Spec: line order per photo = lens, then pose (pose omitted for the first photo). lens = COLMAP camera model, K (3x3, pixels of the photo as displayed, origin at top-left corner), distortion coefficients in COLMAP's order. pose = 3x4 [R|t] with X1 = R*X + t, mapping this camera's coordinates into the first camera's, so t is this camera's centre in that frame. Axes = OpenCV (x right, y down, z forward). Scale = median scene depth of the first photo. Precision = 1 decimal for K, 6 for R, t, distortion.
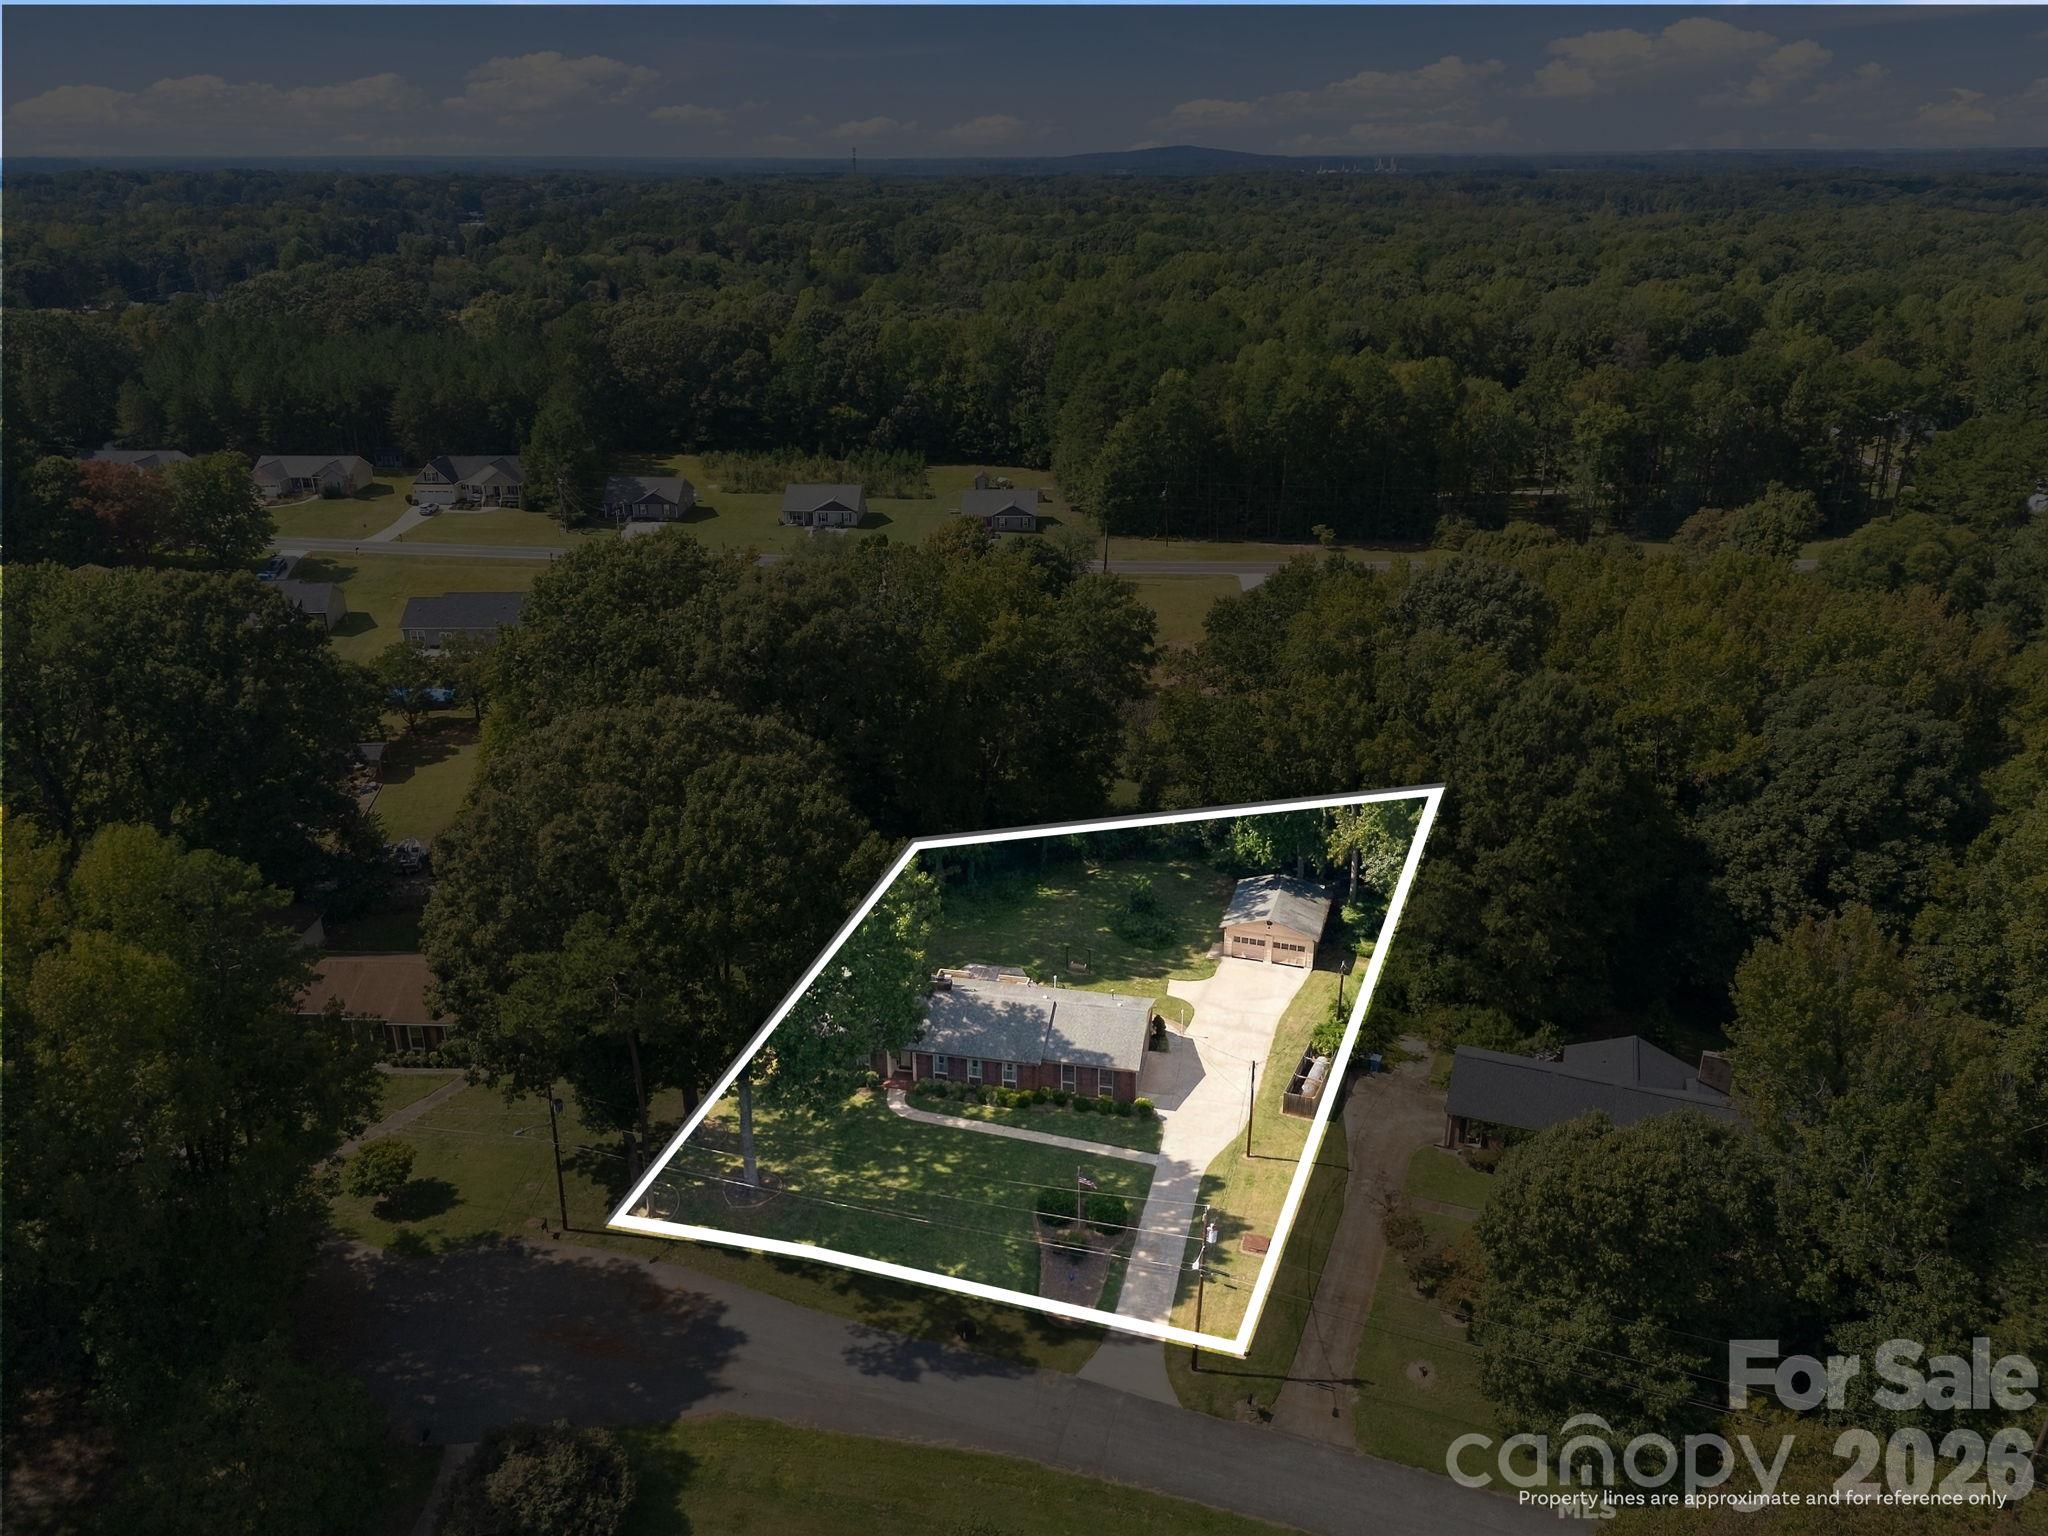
lens RADIAL K [[1435.4, 0, 1065.7], [0, 1435.4, 768.4], [0, 0, 1]] dist [-0.001314, -0.001165]
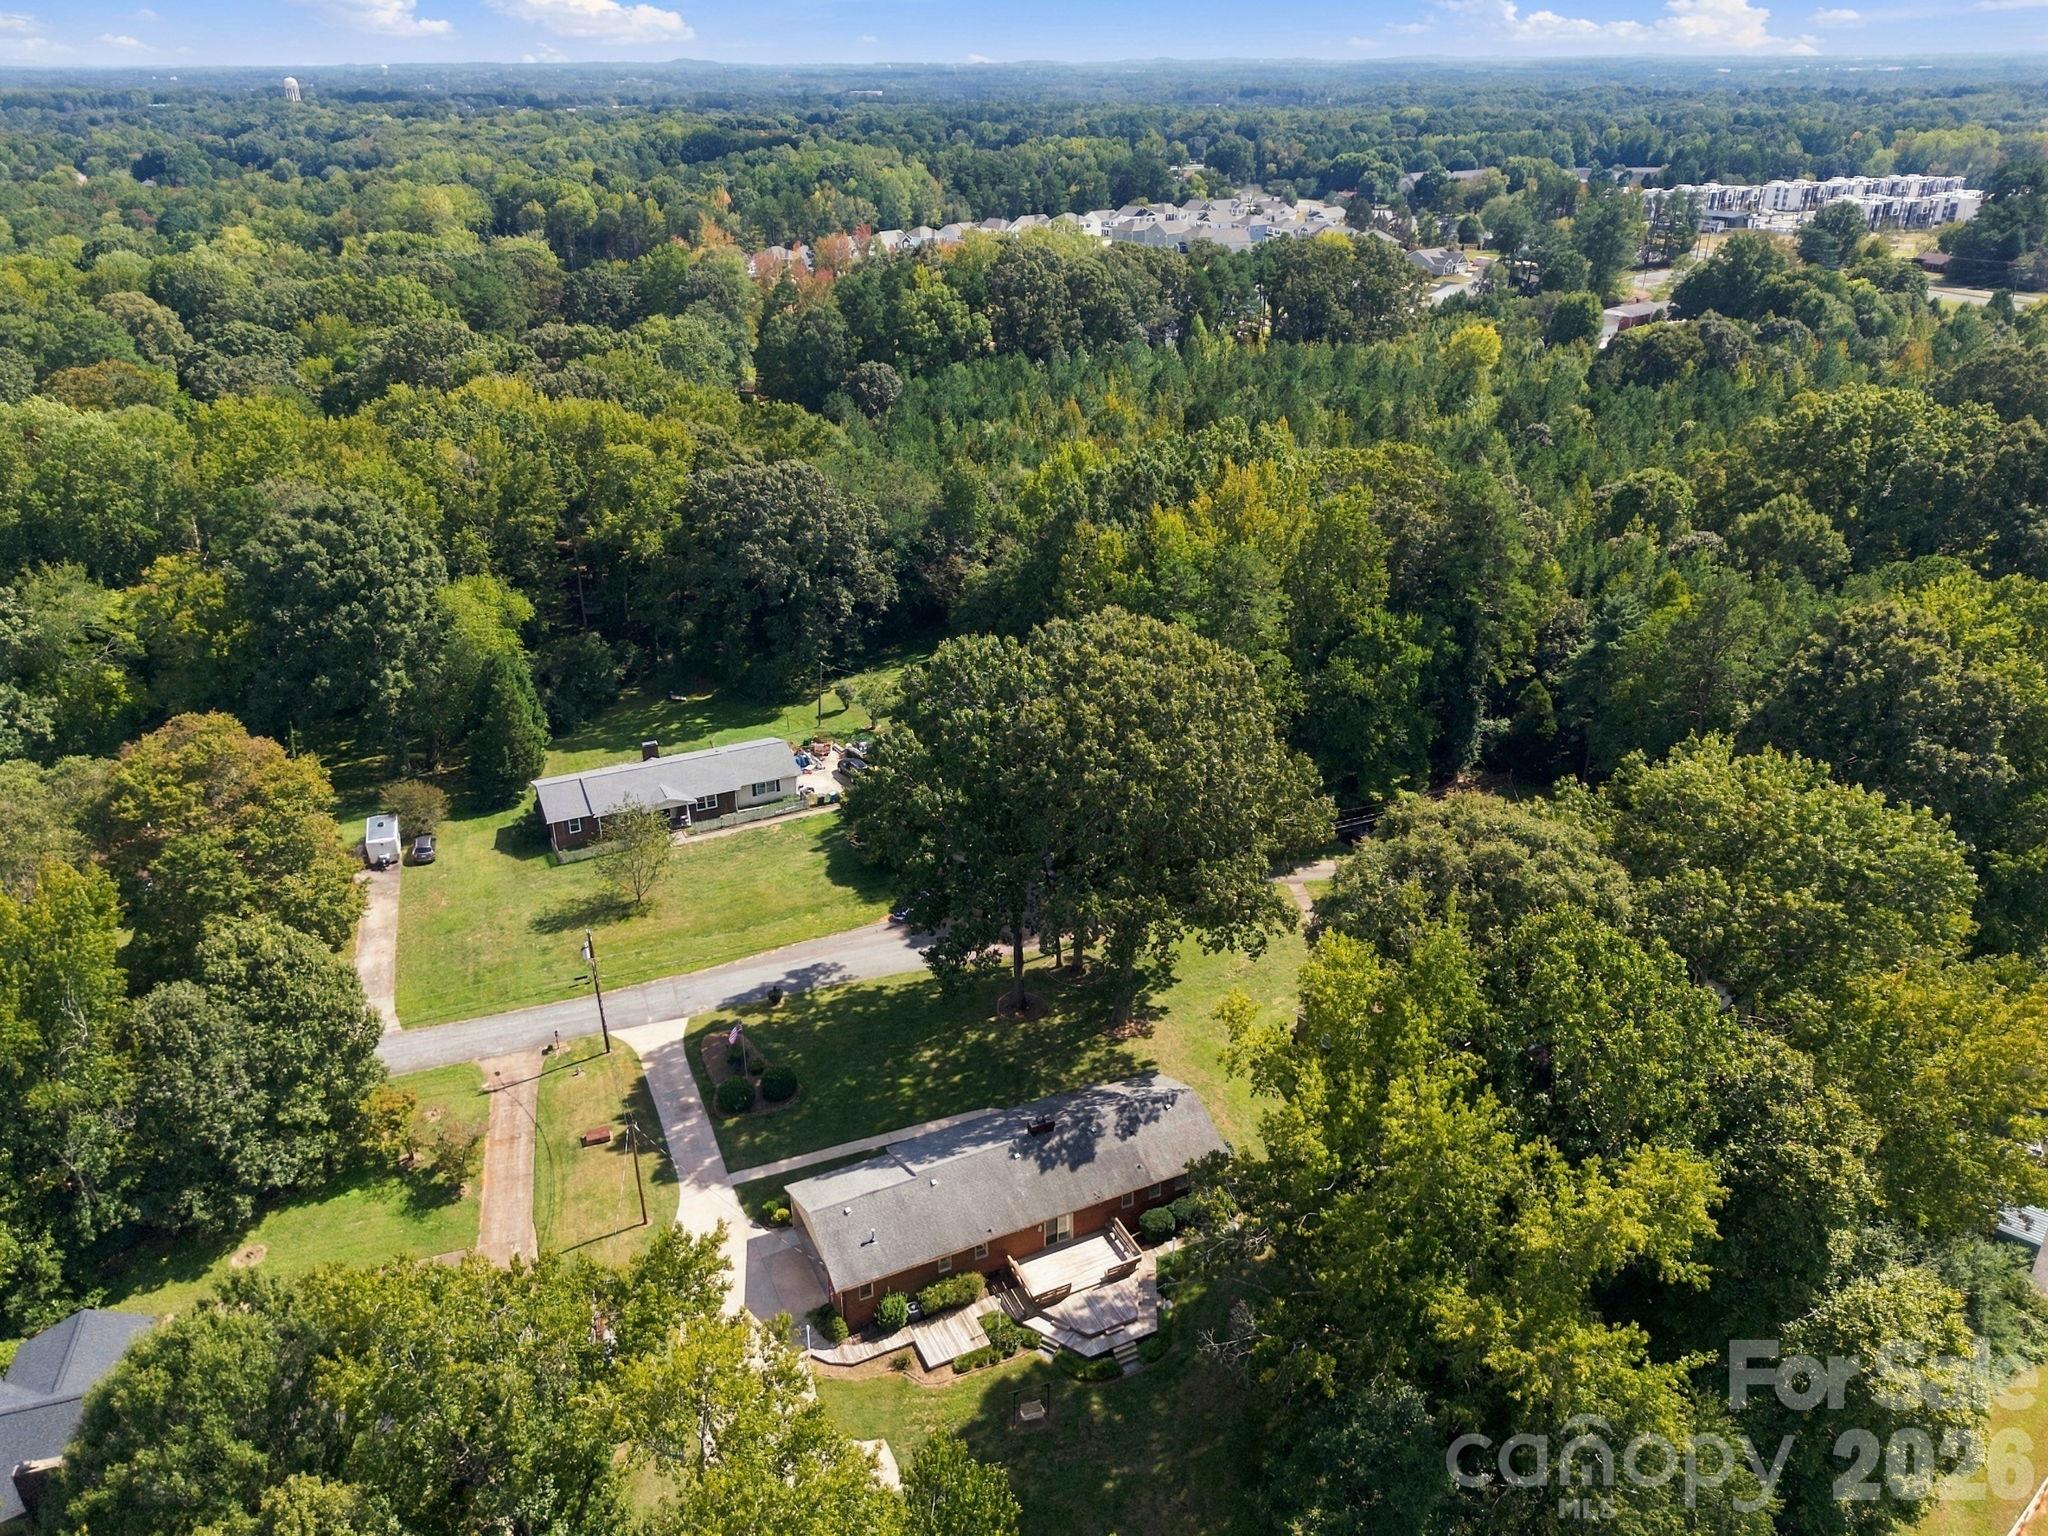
lens RADIAL K [[1435.4, 0, 1065.7], [0, 1435.4, 768.4], [0, 0, 1]] dist [-0.001314, -0.001165]
pose [[-0.793636, 0.254566, -0.552574, 0.355477], [-0.227453, 0.718242, 0.657567, -0.631213], [0.564276, 0.647553, -0.512121, 1.464885]]
